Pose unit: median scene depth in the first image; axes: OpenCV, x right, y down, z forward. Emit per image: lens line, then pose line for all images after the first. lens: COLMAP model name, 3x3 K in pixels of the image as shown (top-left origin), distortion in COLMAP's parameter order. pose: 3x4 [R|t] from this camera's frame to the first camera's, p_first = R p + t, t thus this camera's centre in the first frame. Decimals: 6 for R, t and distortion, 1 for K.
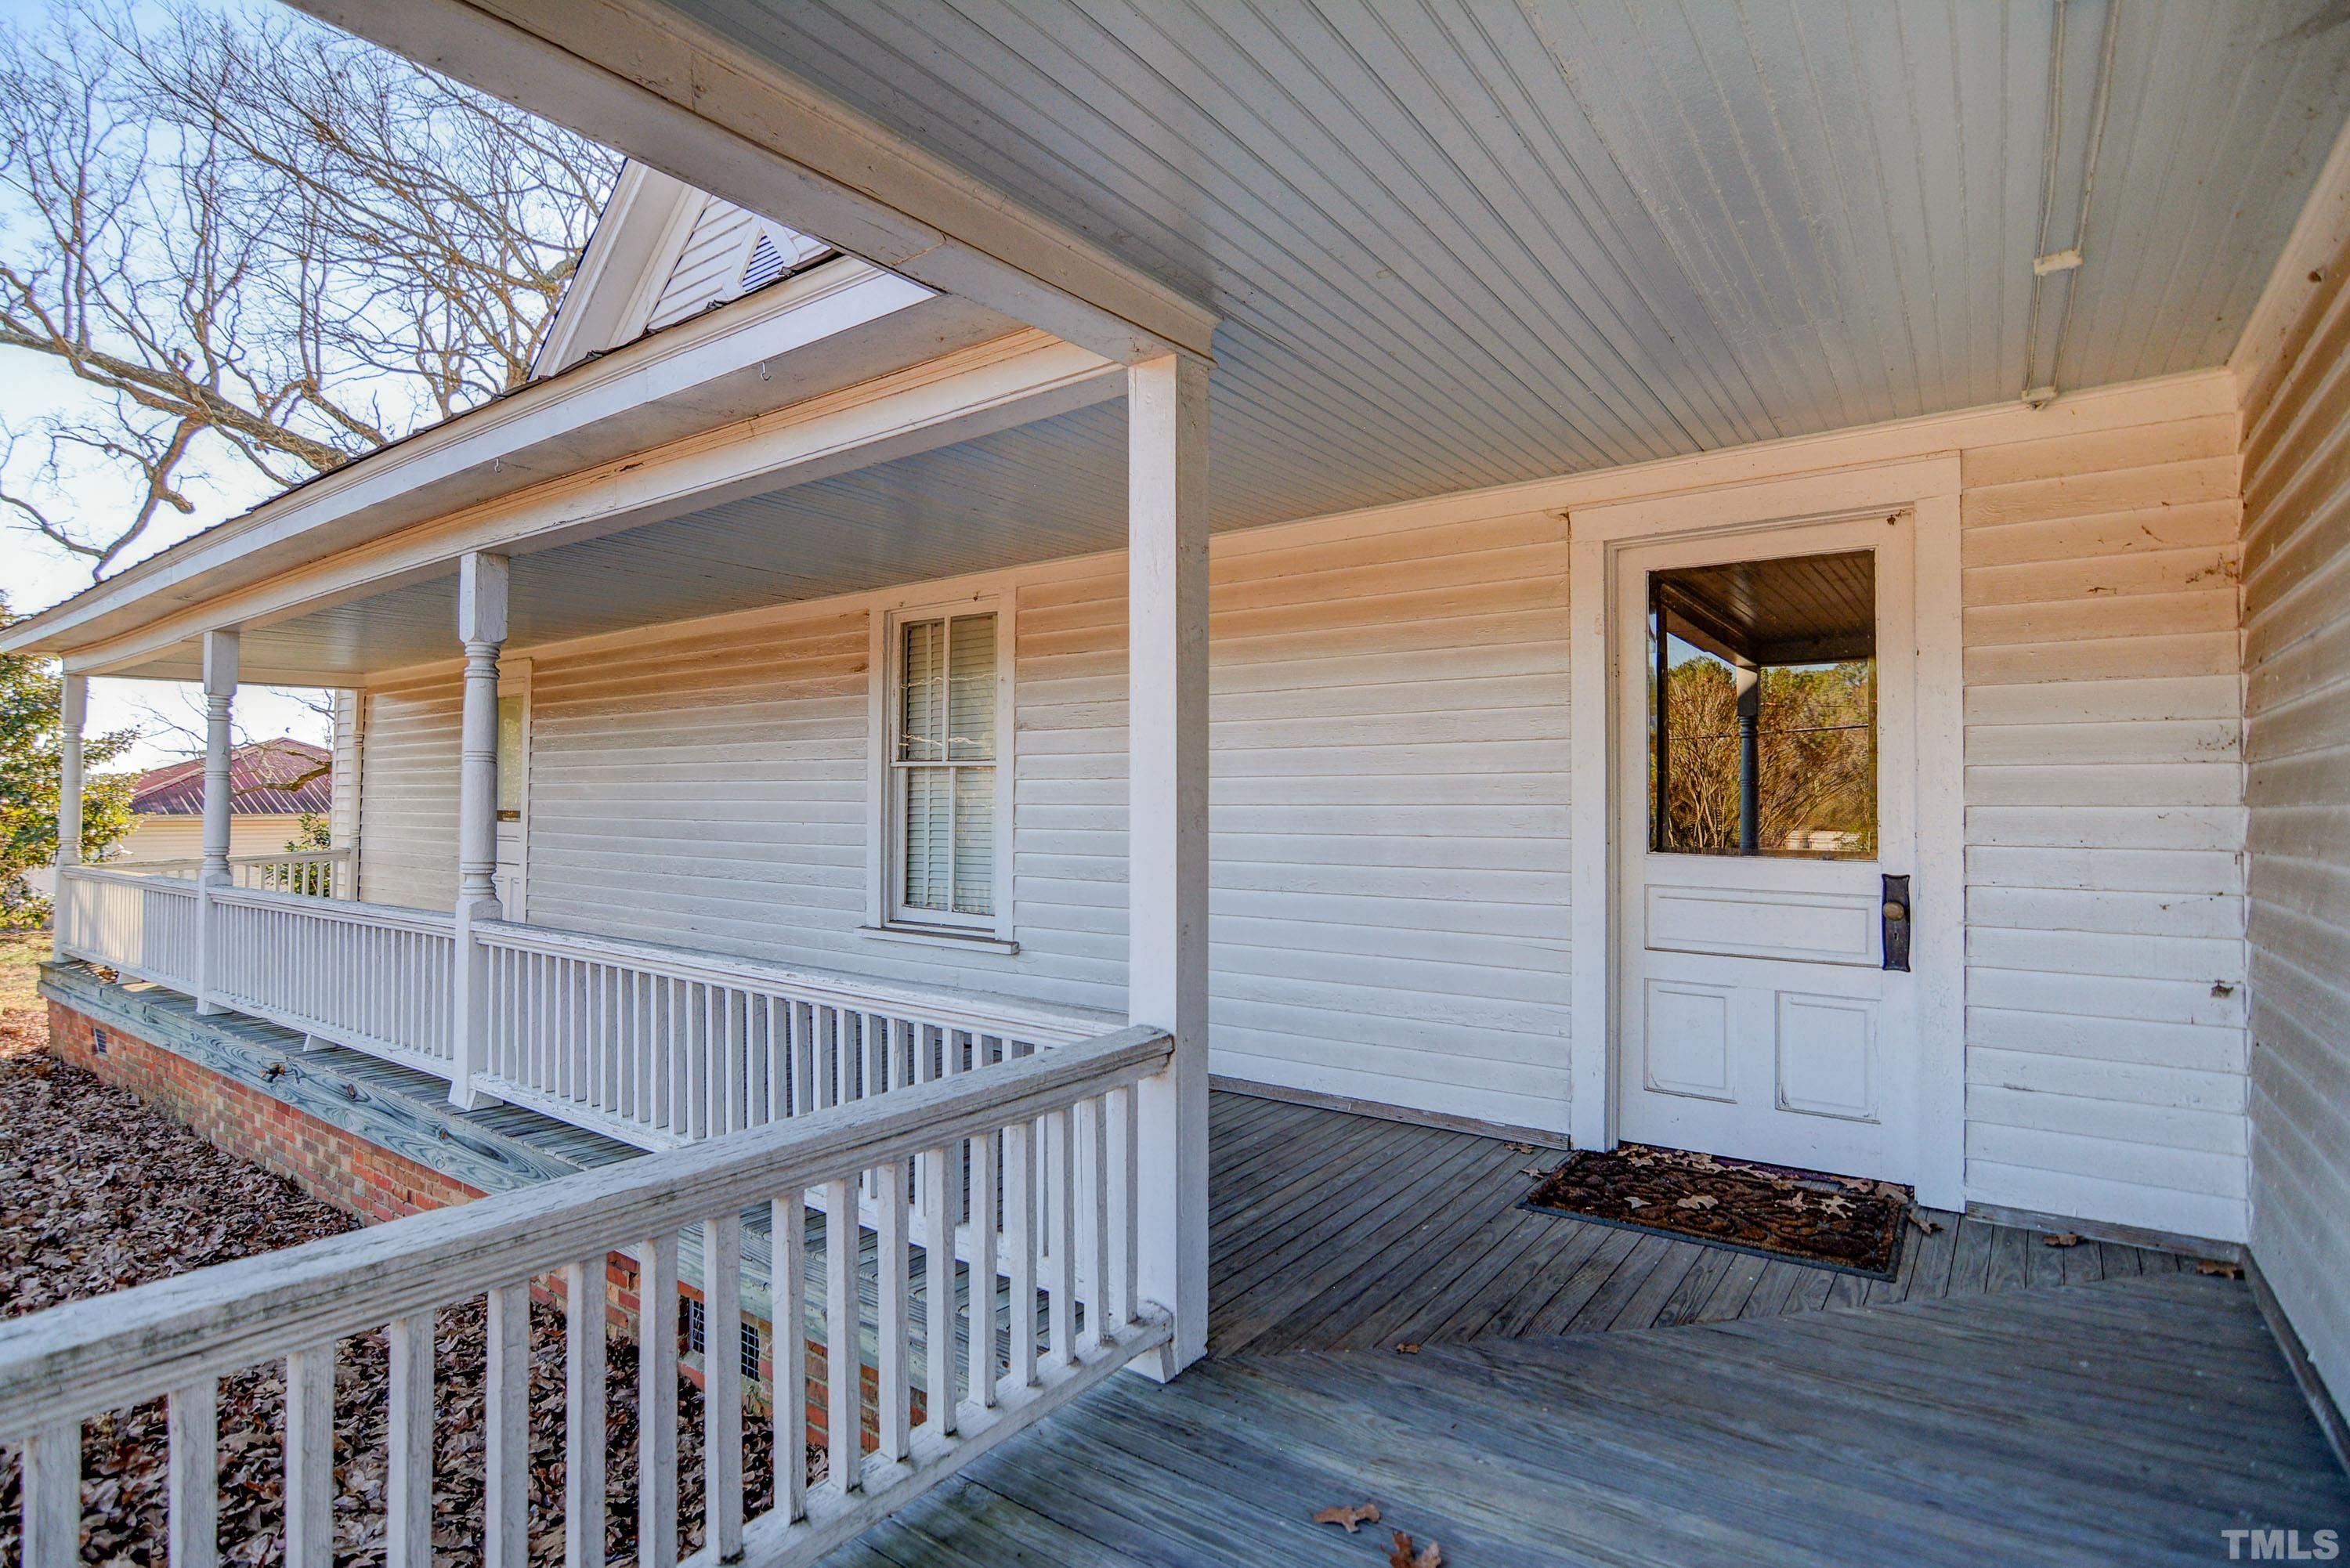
lens RADIAL K [[1193.7, 0, 1172.1], [0, 1193.7, 787.6], [0, 0, 1]] dist [0.000152, -0.000500]
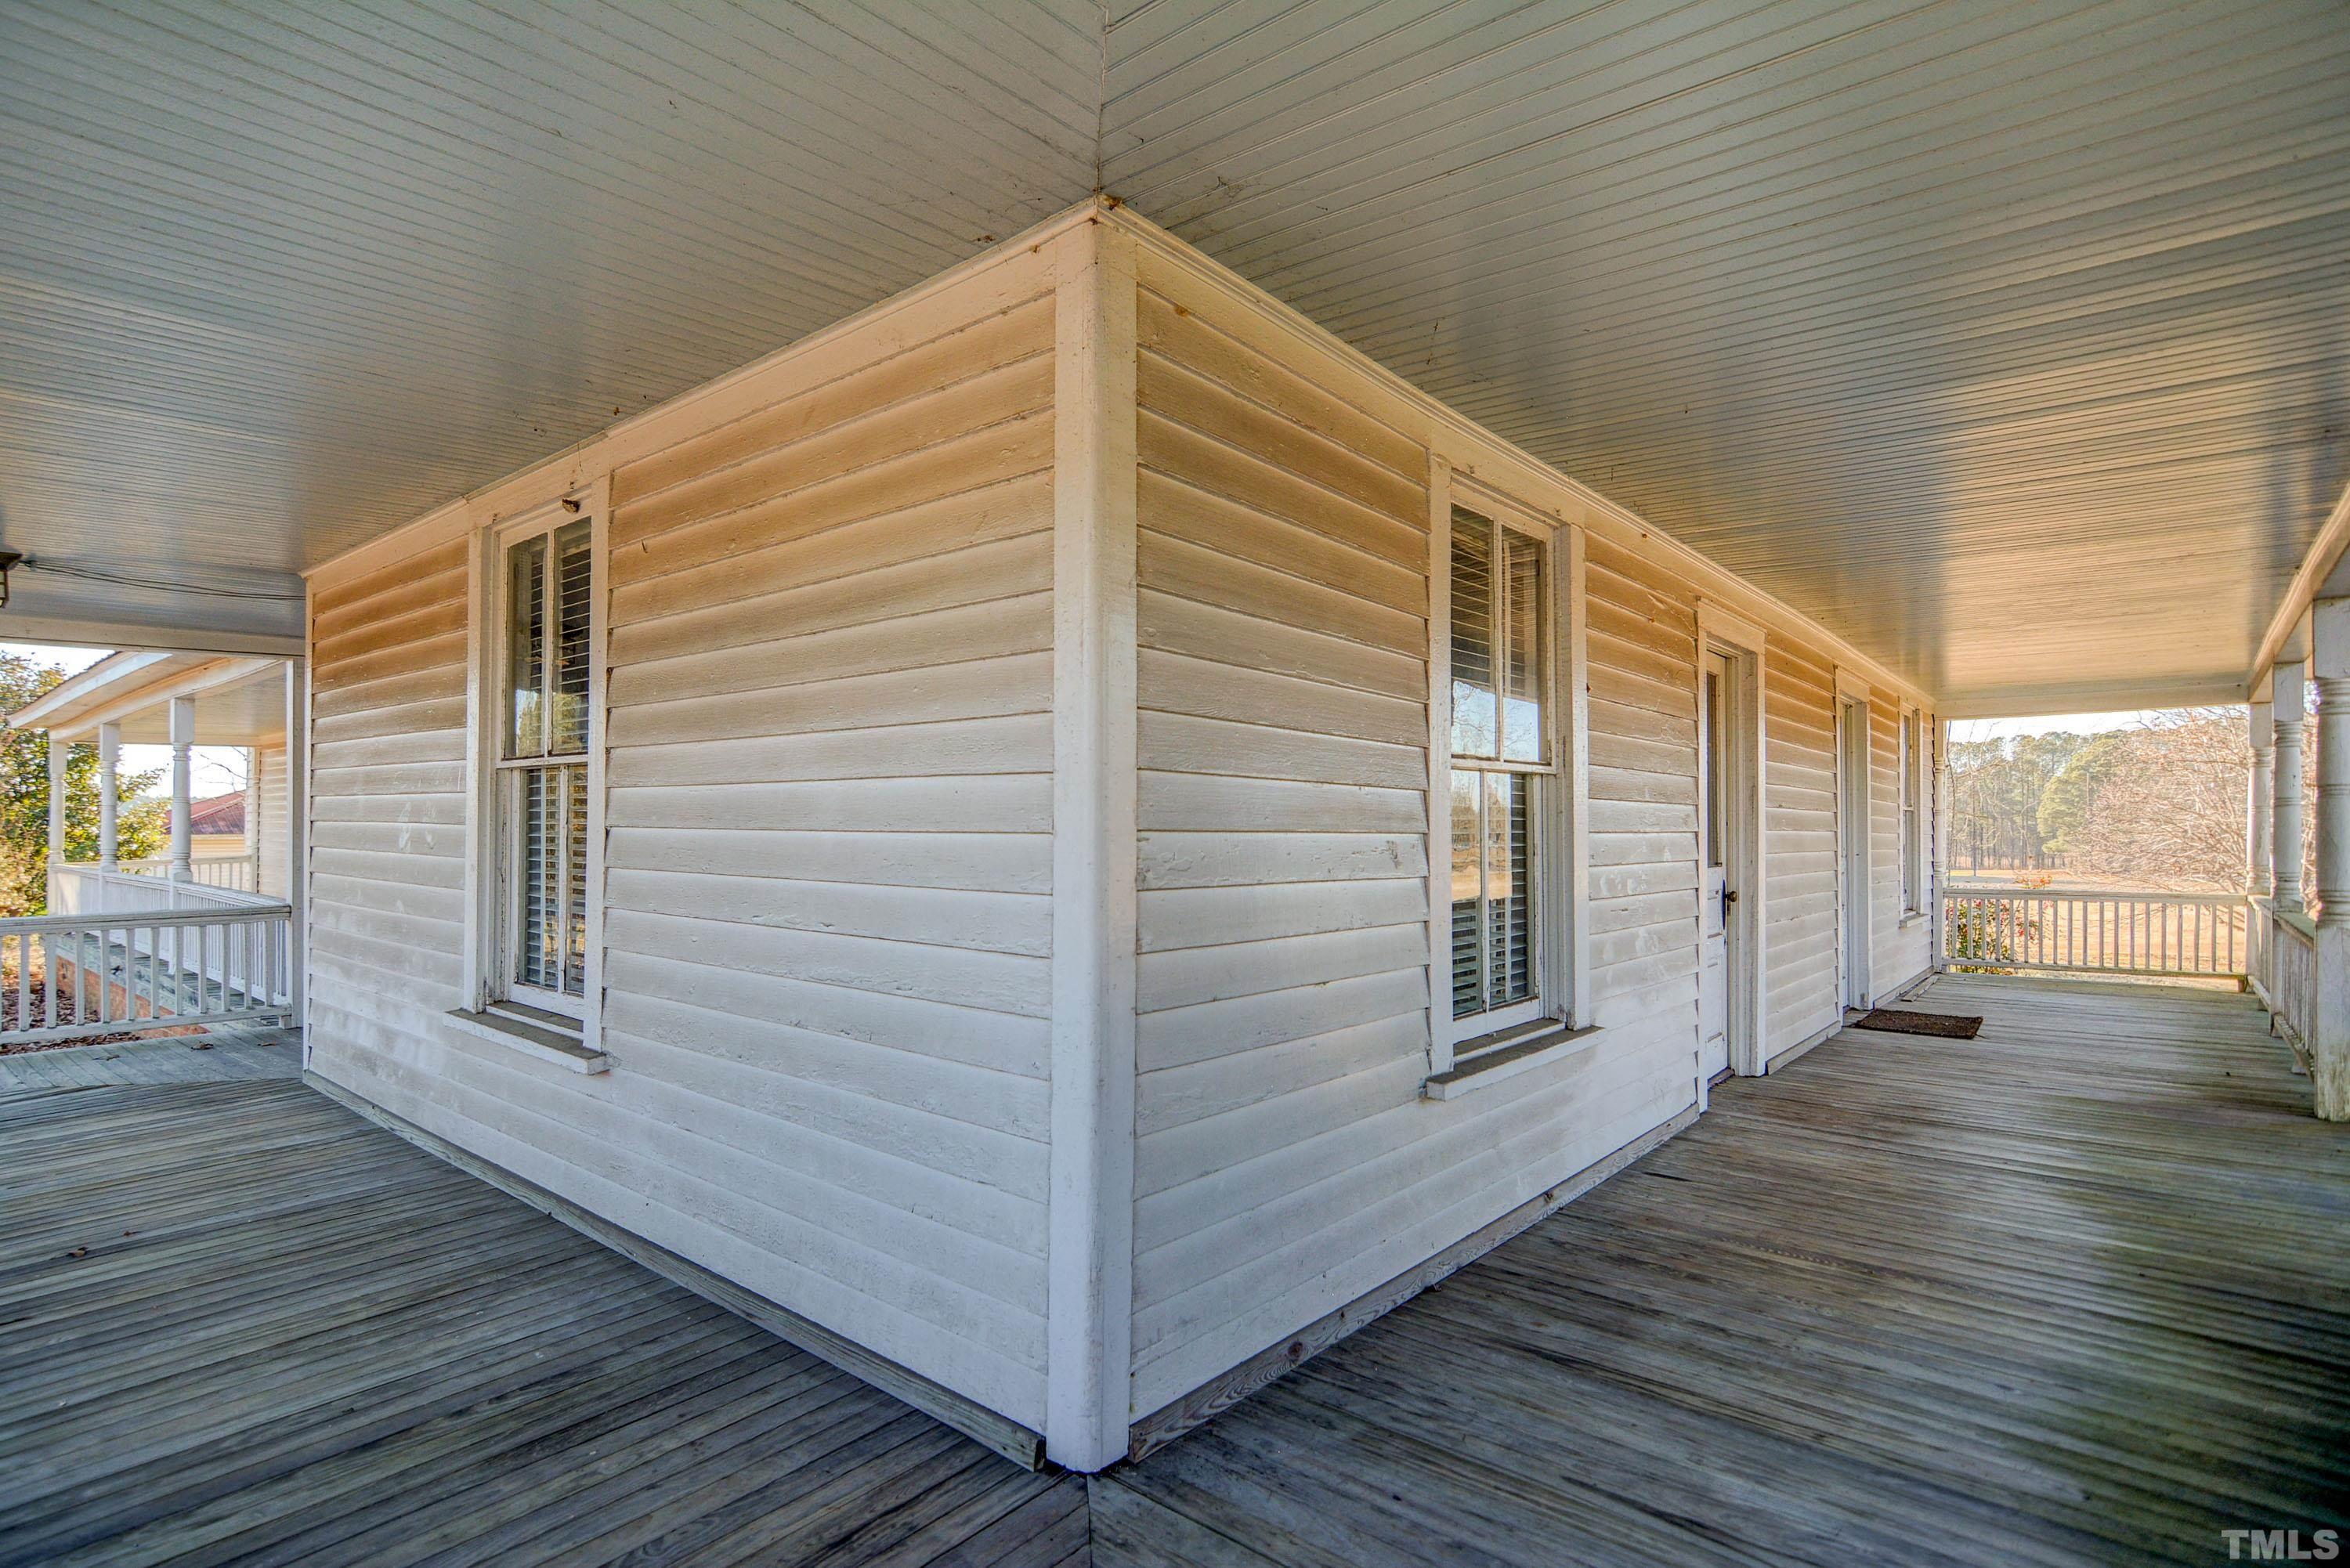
lens RADIAL K [[1191.0, 0, 1138.8], [0, 1191.0, 818.7], [0, 0, 1]] dist [0.001439, 0.000410]
pose [[0.997178, 0.004628, -0.074932, 1.589567], [-0.004428, 0.999986, 0.002837, -0.008403], [0.074945, -0.002497, 0.997185, -1.192681]]
